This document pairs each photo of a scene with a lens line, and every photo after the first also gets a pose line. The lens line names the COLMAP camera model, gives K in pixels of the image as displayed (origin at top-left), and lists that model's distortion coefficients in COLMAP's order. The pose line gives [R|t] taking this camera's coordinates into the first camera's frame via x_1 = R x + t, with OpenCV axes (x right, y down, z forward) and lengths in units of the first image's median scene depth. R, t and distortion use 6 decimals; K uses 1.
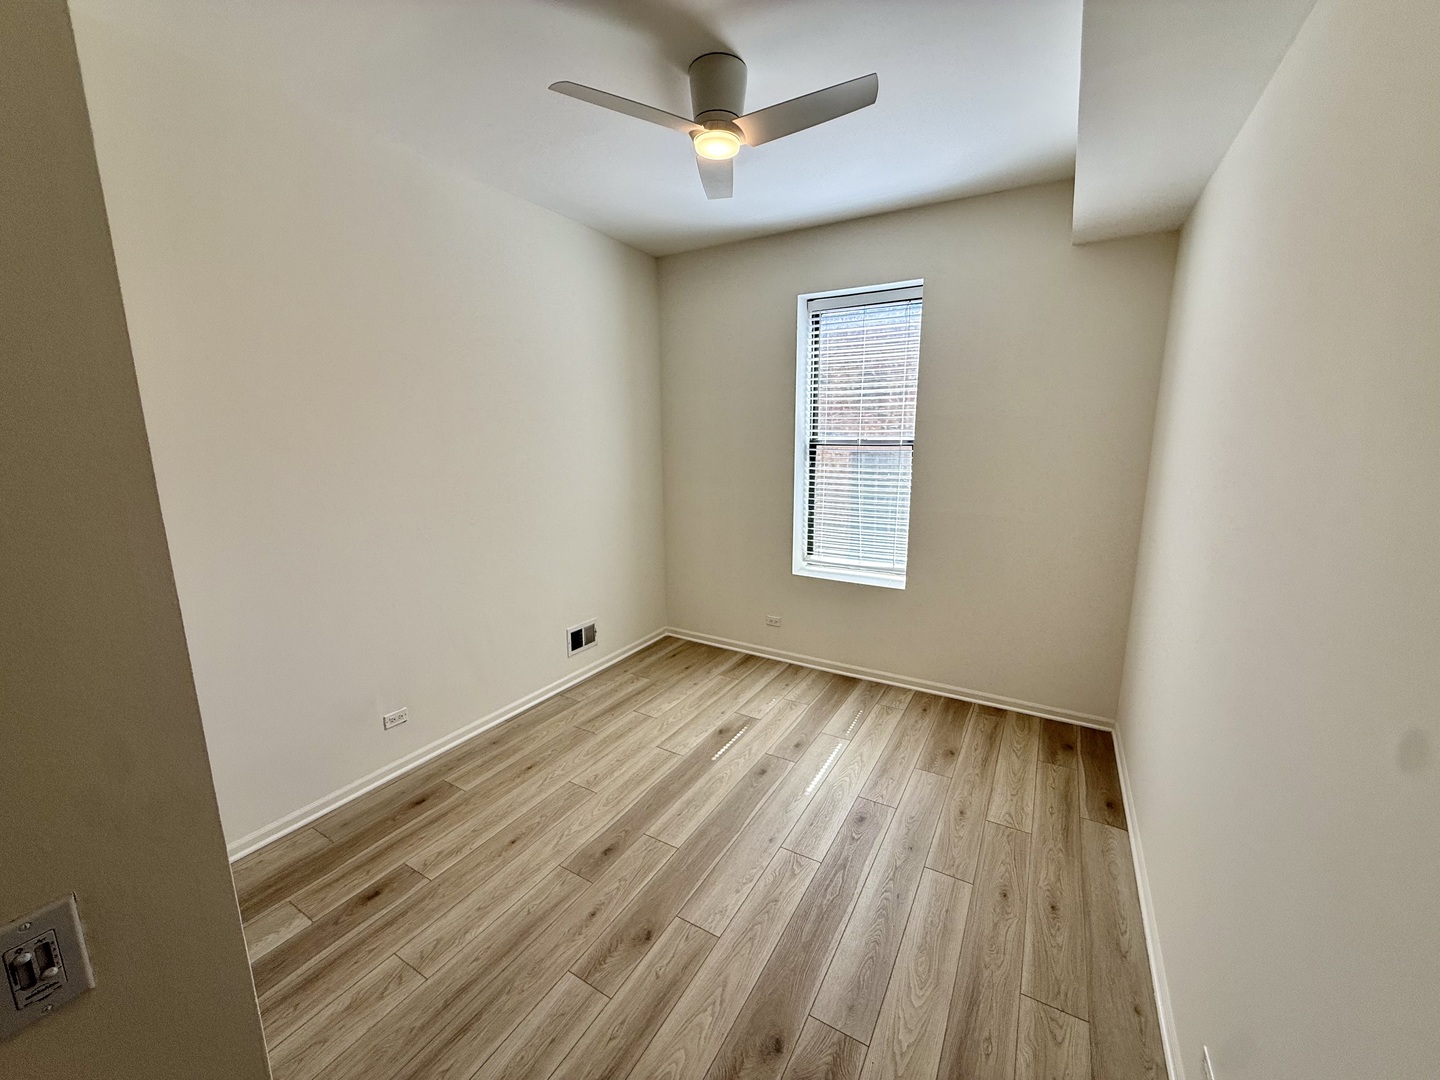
lens RADIAL K [[574.2, 0, 709.5], [0, 574.2, 529.2], [0, 0, 1]] dist [-0.000822, 0.000122]
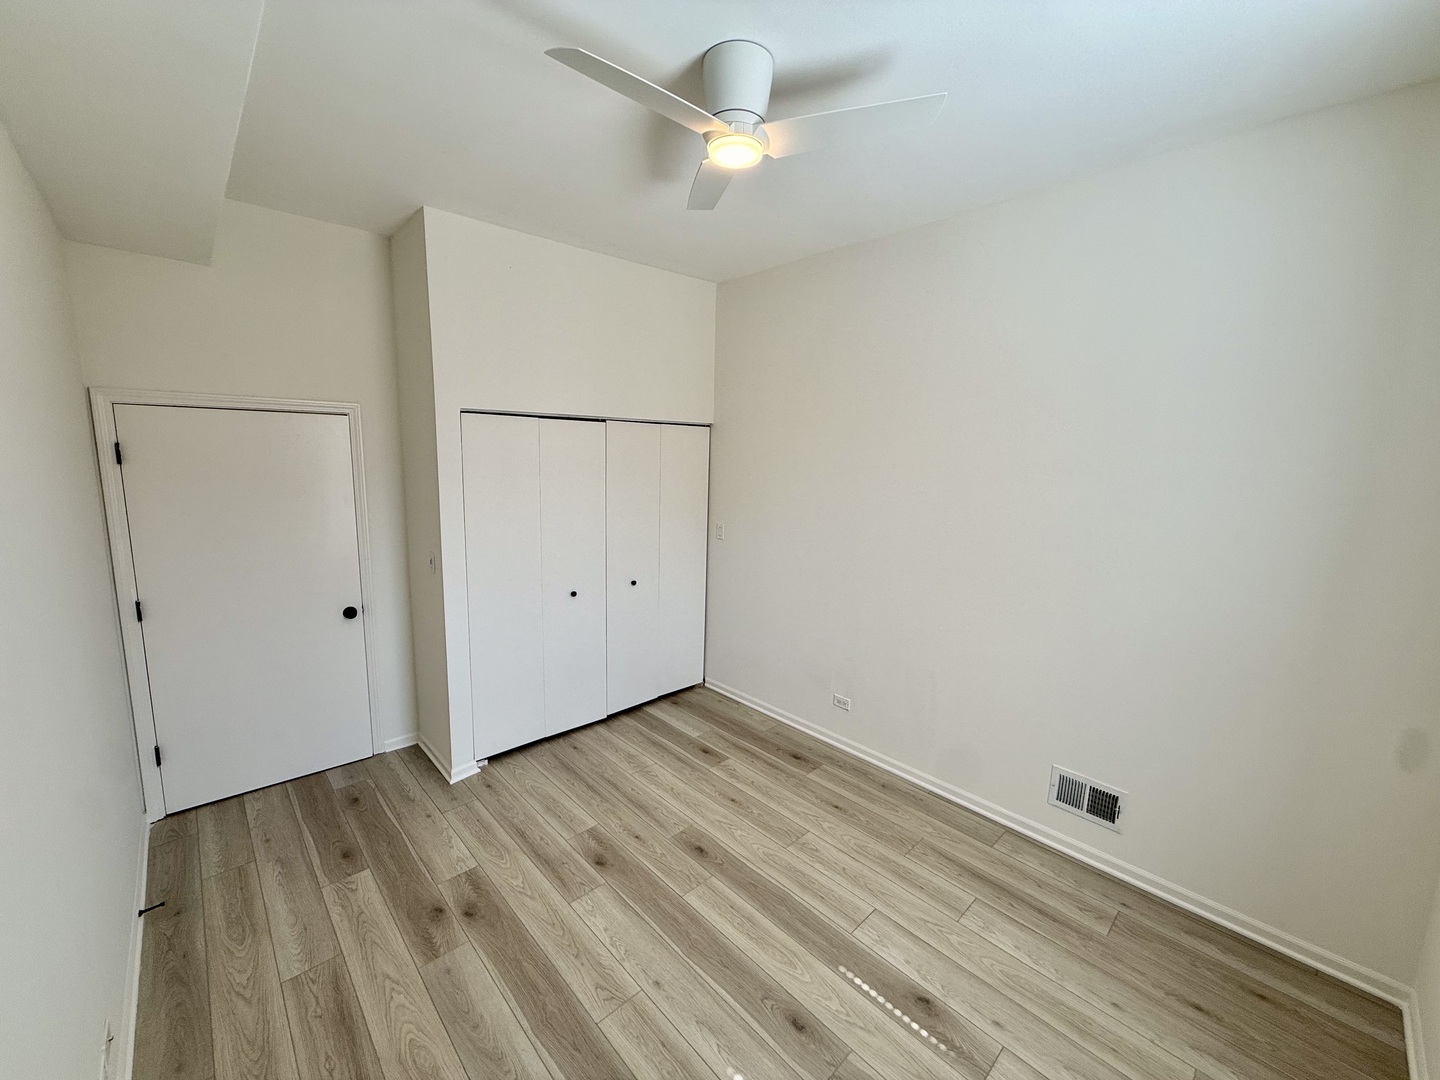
lens RADIAL K [[574.2, 0, 723.0], [0, 574.2, 539.4], [0, 0, 1]] dist [-0.000822, 0.000122]
pose [[-0.265948, 0.145669, -0.952918, 0.750510], [-0.183048, 0.962901, 0.198282, -0.238459], [0.946449, 0.227163, -0.229417, 1.107336]]
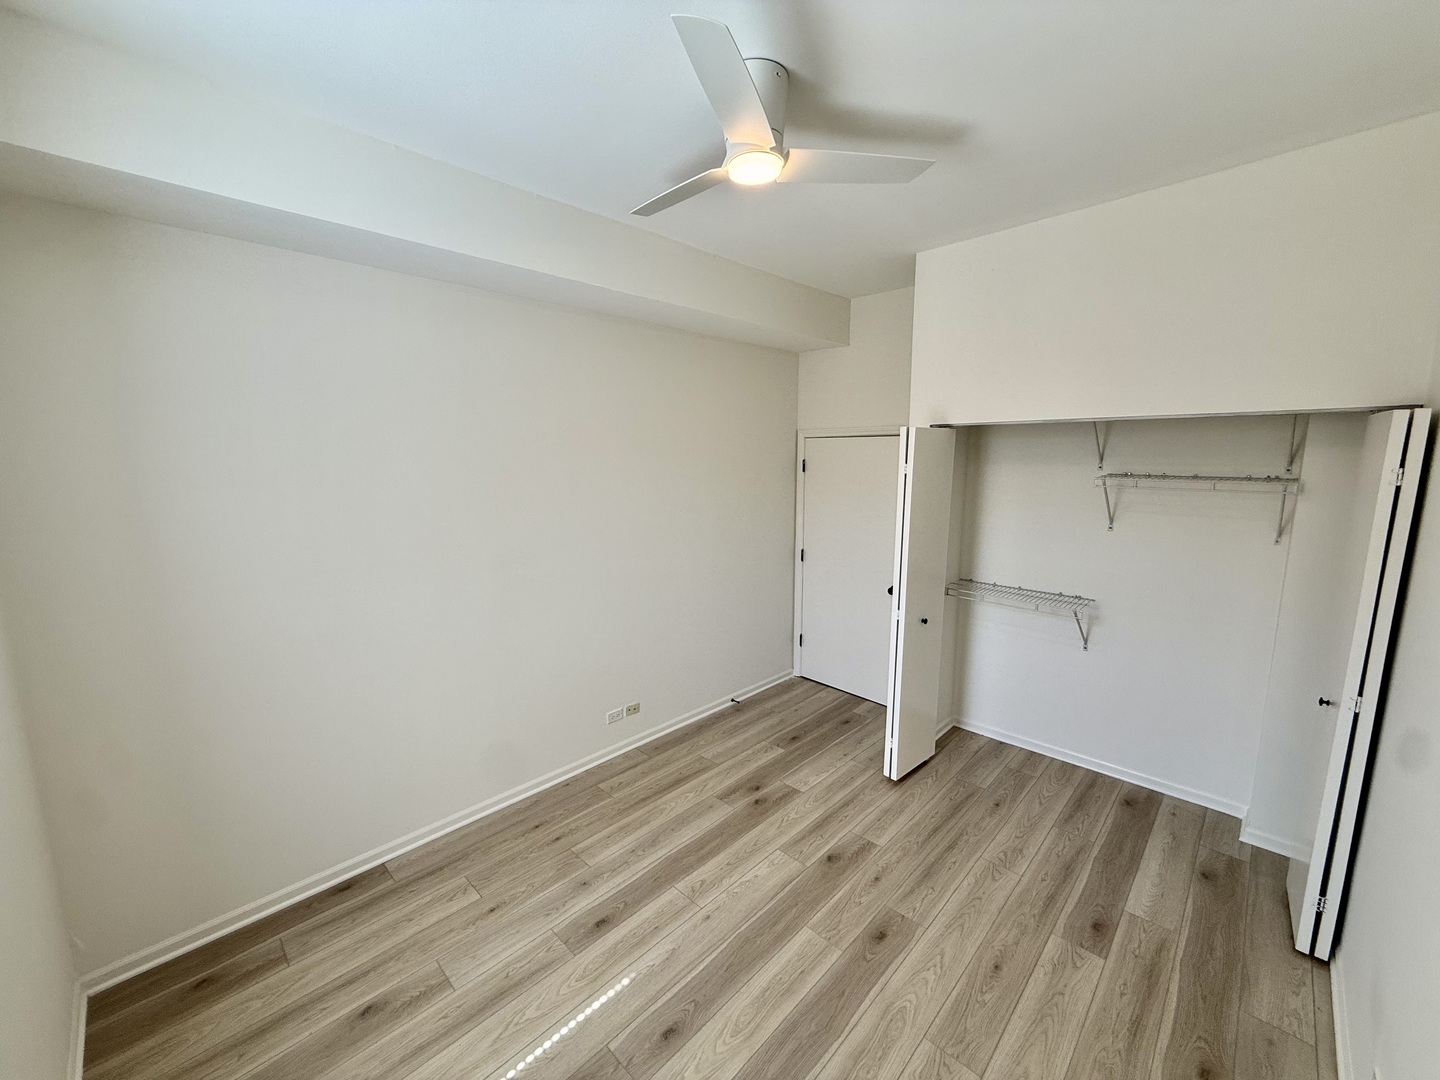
lens RADIAL K [[574.2, 0, 714.1], [0, 574.2, 540.4], [0, 0, 1]] dist [-0.000822, 0.000122]
pose [[-0.972194, -0.023026, 0.233044, -0.110421], [0.052631, 0.948212, 0.313249, -0.351480], [-0.228188, 0.316804, -0.920633, 1.646479]]
